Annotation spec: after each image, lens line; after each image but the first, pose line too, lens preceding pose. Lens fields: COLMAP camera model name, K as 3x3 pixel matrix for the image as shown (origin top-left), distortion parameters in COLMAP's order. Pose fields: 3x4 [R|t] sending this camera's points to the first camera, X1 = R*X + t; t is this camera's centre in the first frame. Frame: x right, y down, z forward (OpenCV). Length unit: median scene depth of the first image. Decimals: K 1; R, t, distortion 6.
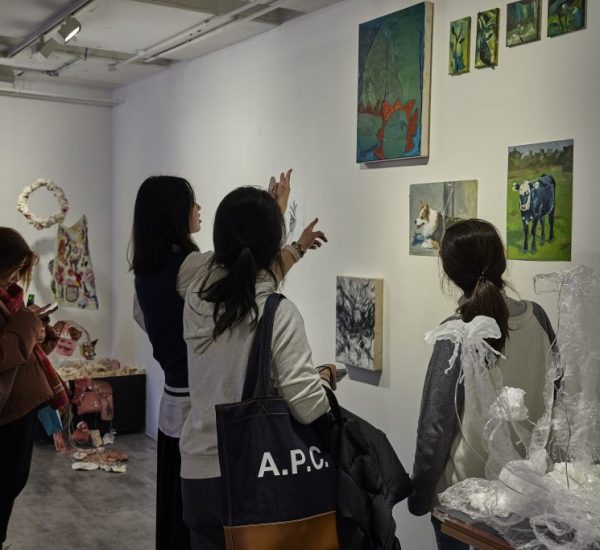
lens RADIAL K [[897.1, 0, 300.0], [0, 897.1, 275.0], [0, 0, 1]] dist [0.070584, 0.084893]
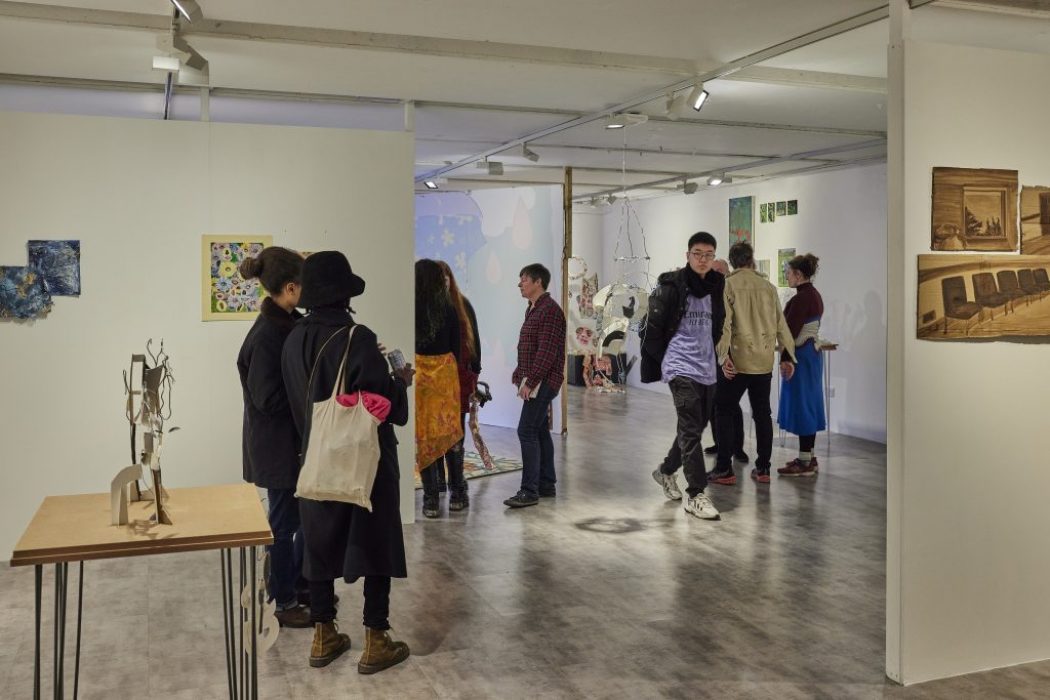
lens RADIAL K [[974.0, 0, 523.0], [0, 974.0, 294.9], [0, 0, 1]] dist [0.002846, 0.000882]
pose [[0.983787, -0.016953, -0.178536, -0.024840], [0.011226, 0.999391, -0.033040, 0.095642], [0.178987, 0.030500, 0.983379, -2.080411]]
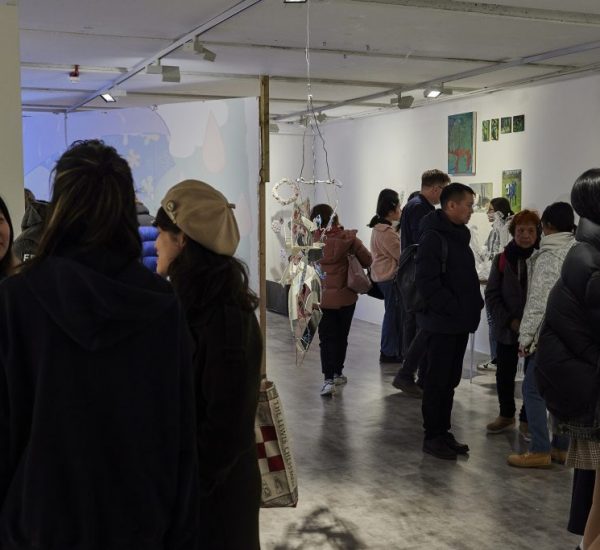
lens RADIAL K [[897.1, 0, 300.0], [0, 897.1, 275.0], [0, 0, 1]] dist [0.070584, 0.084893]
pose [[0.991047, -0.015650, -0.132591, -0.014722], [0.020187, 0.999253, 0.032942, 0.062066], [0.131976, -0.035324, 0.990623, -1.582979]]
